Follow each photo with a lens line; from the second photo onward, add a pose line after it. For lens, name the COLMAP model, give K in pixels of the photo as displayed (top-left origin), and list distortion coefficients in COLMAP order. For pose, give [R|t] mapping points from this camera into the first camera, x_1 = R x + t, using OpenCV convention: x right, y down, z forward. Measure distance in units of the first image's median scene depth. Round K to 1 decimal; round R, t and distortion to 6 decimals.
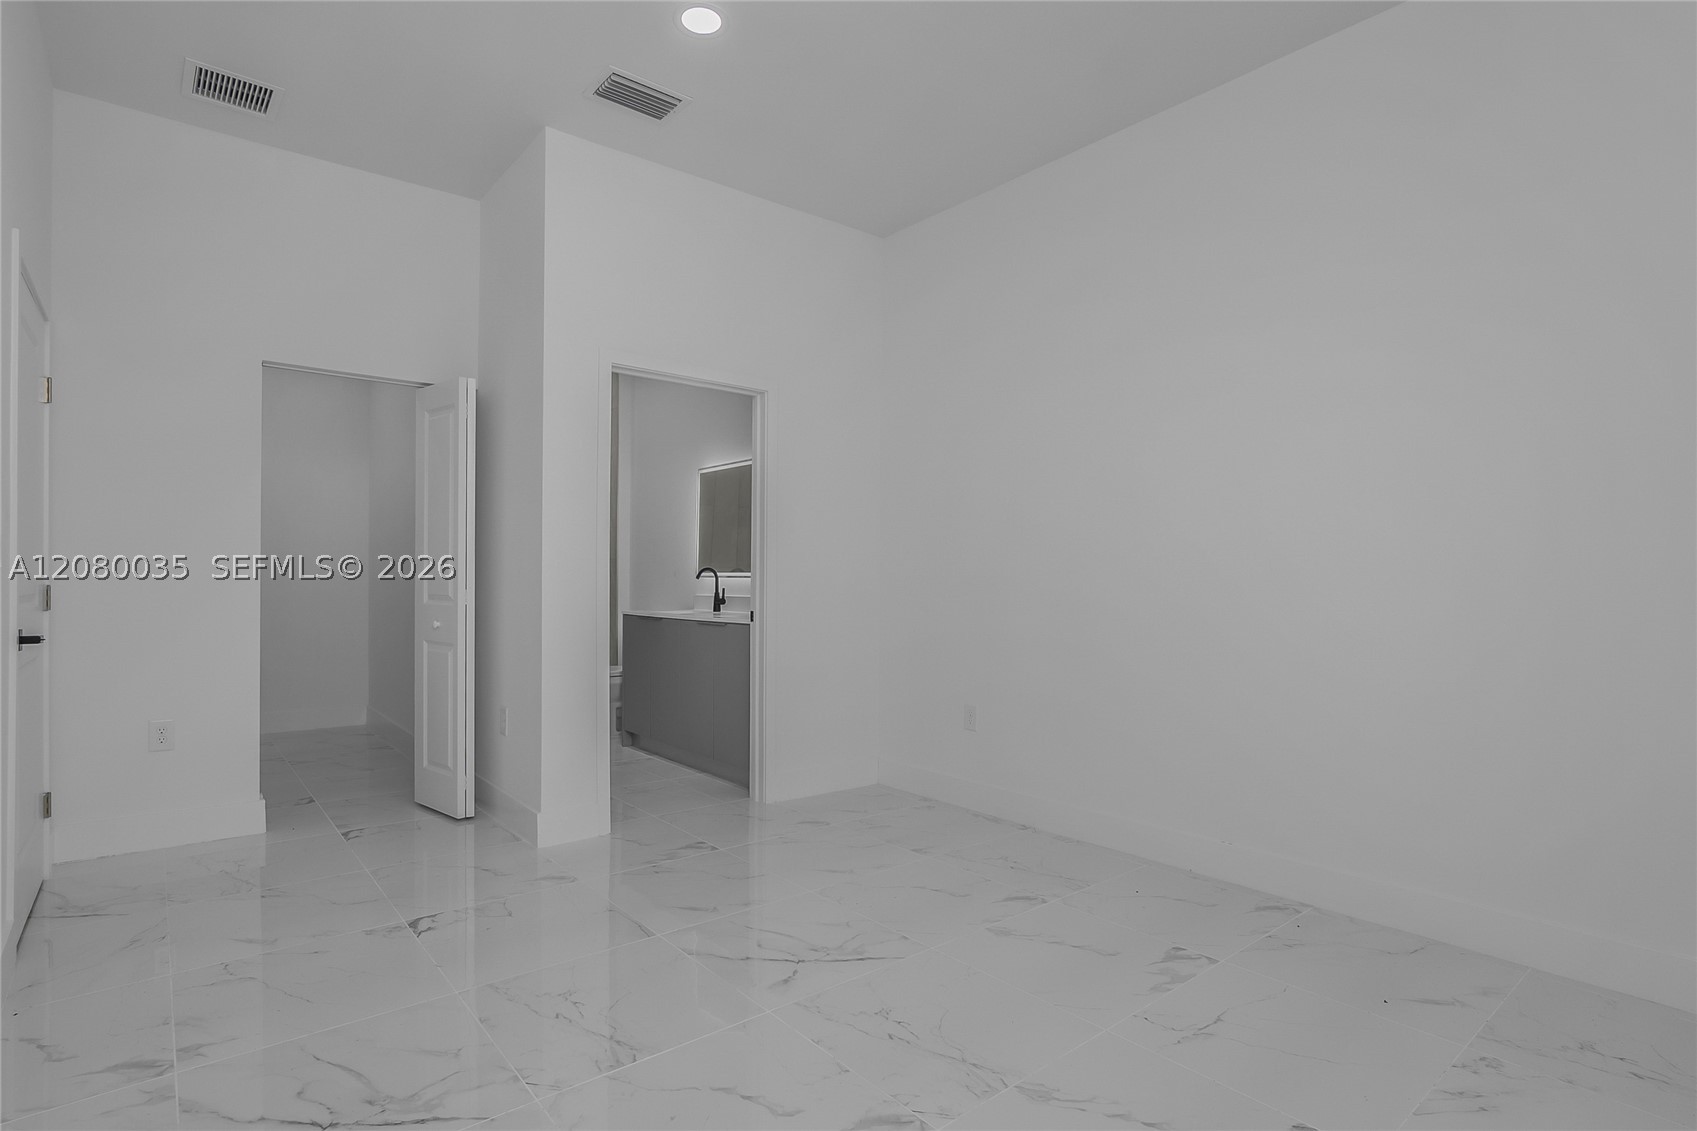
lens RADIAL K [[839.2, 0, 839.4], [0, 839.2, 567.8], [0, 0, 1]] dist [-0.023800, -0.000160]
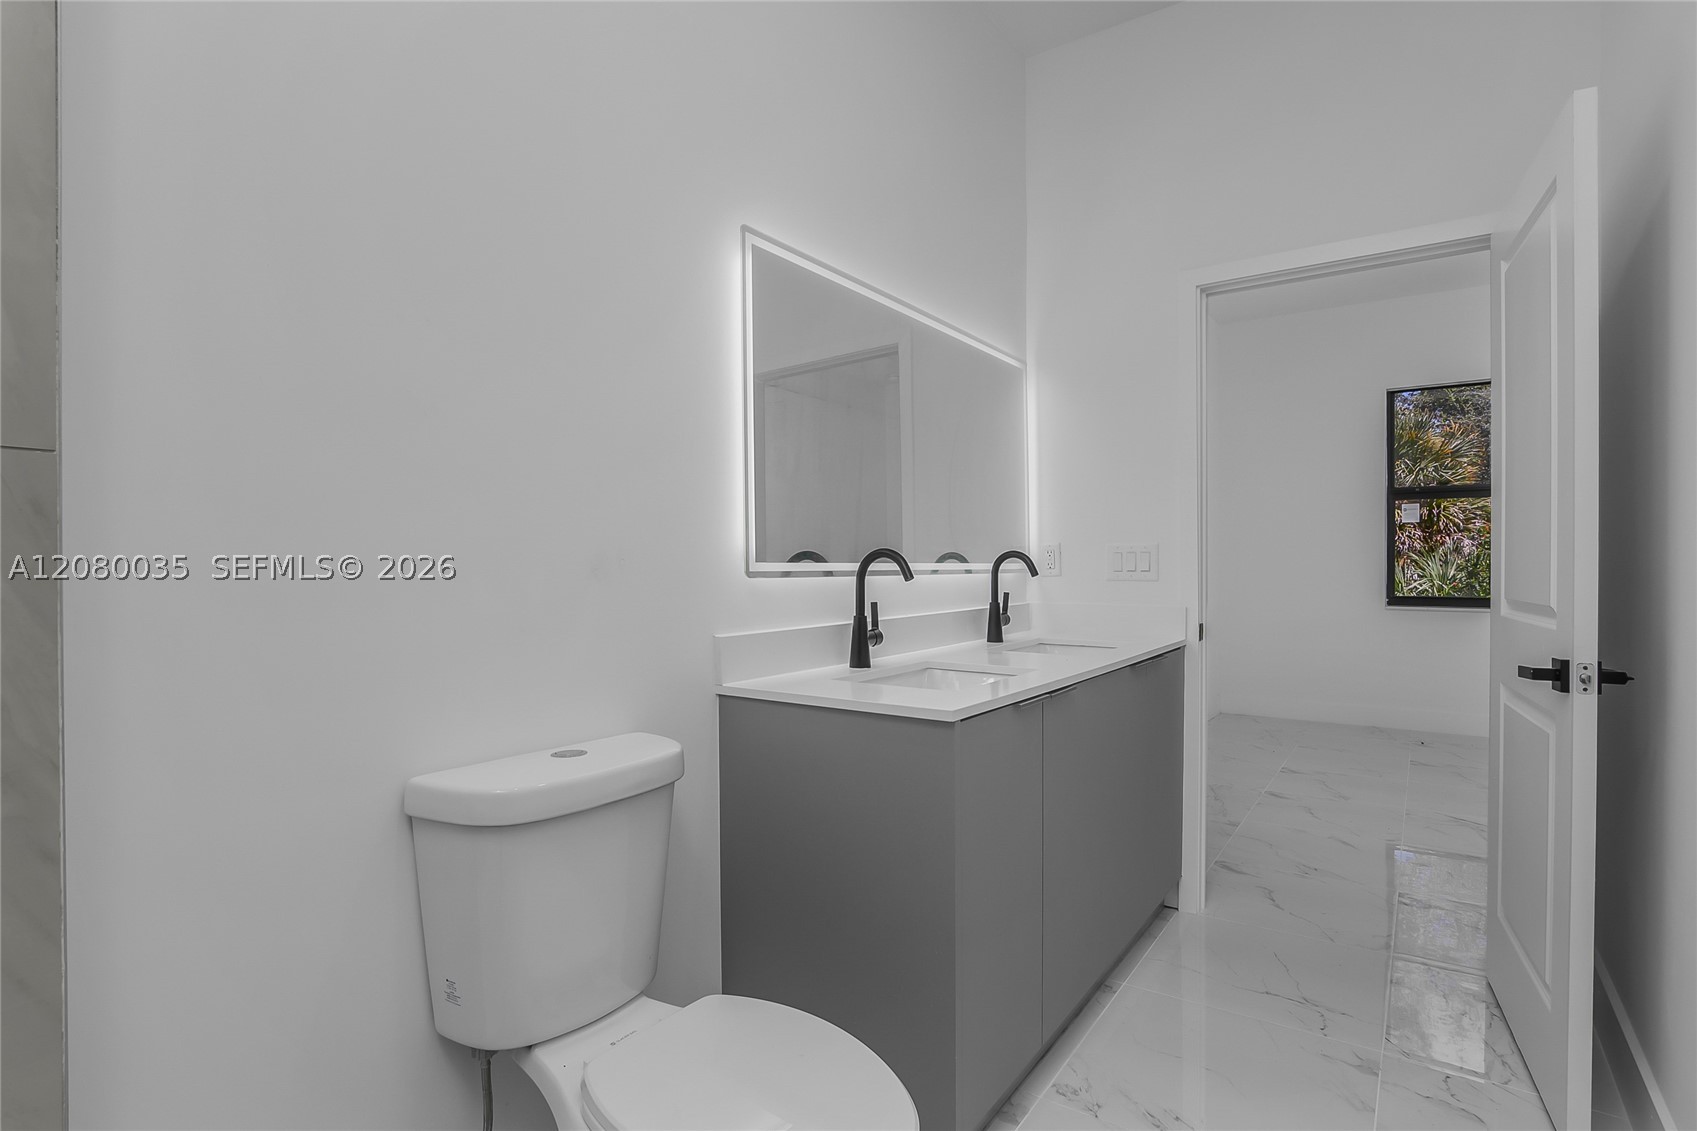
lens RADIAL K [[839.2, 0, 839.4], [0, 839.2, 567.8], [0, 0, 1]] dist [-0.023800, -0.000160]
pose [[-0.251238, 0.002701, 0.967922, -0.508078], [0.001918, 0.999996, -0.002293, 0.008923], [-0.967923, 0.001280, -0.251242, 1.106316]]
